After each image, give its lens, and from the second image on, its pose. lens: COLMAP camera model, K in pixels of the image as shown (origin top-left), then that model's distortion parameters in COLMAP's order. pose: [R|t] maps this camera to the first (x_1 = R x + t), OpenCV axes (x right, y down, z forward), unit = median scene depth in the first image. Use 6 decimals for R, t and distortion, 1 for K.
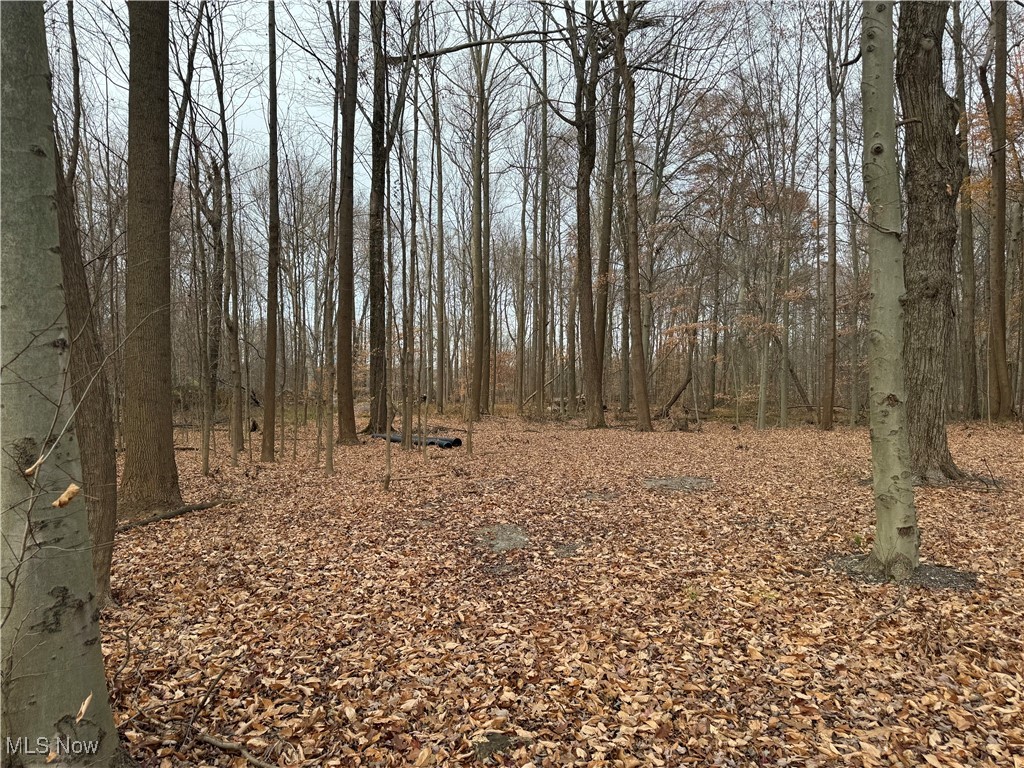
lens RADIAL K [[717.3, 0, 510.4], [0, 717.3, 384.3], [0, 0, 1]] dist [0.054830, -0.061373]
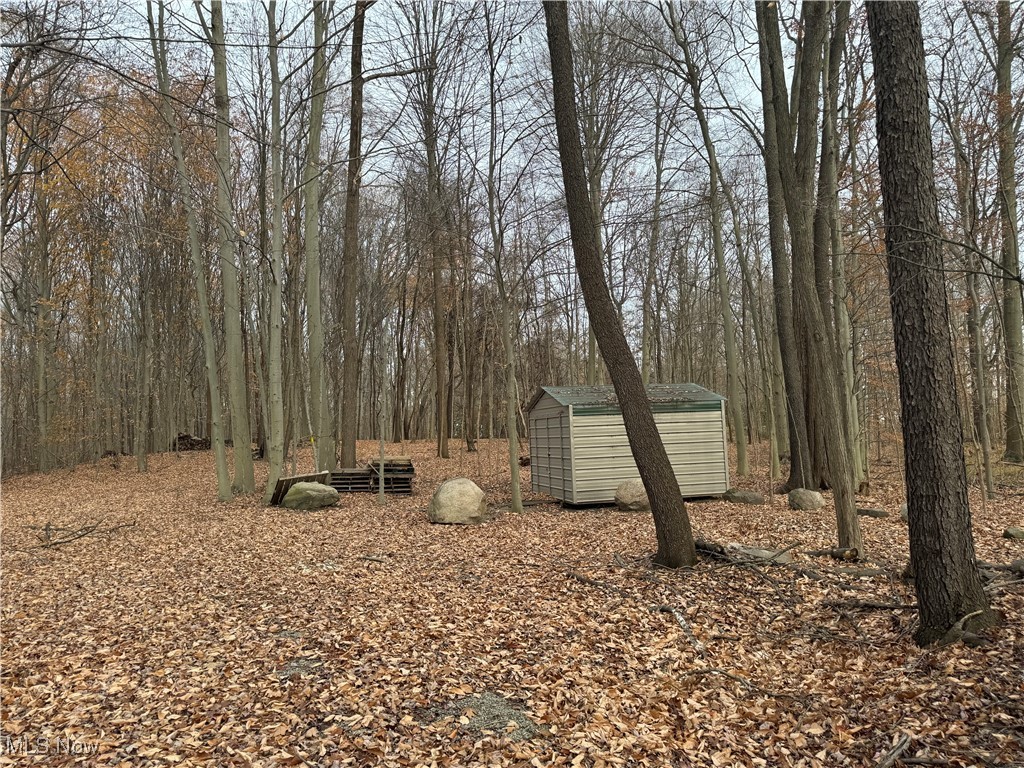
lens RADIAL K [[717.3, 0, 514.5], [0, 717.3, 373.4], [0, 0, 1]] dist [0.054830, -0.061373]
pose [[0.310794, 0.055285, 0.948868, -0.130000], [0.041822, 0.996545, -0.071761, -0.005042], [-0.949557, 0.061986, 0.307408, -0.090219]]
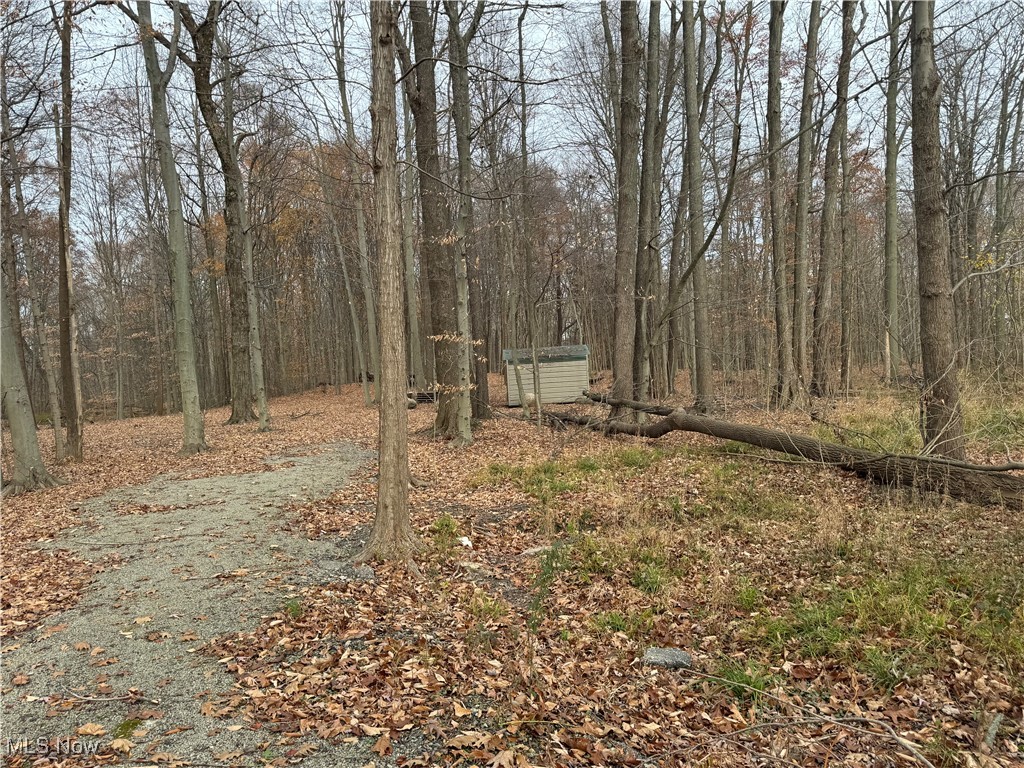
lens RADIAL K [[717.3, 0, 510.9], [0, 717.3, 385.7], [0, 0, 1]] dist [0.054830, -0.061373]
pose [[0.546588, -0.059927, 0.835255, -1.630226], [0.061205, 0.997627, 0.031524, -0.032042], [-0.835162, 0.033891, 0.548959, -1.872220]]
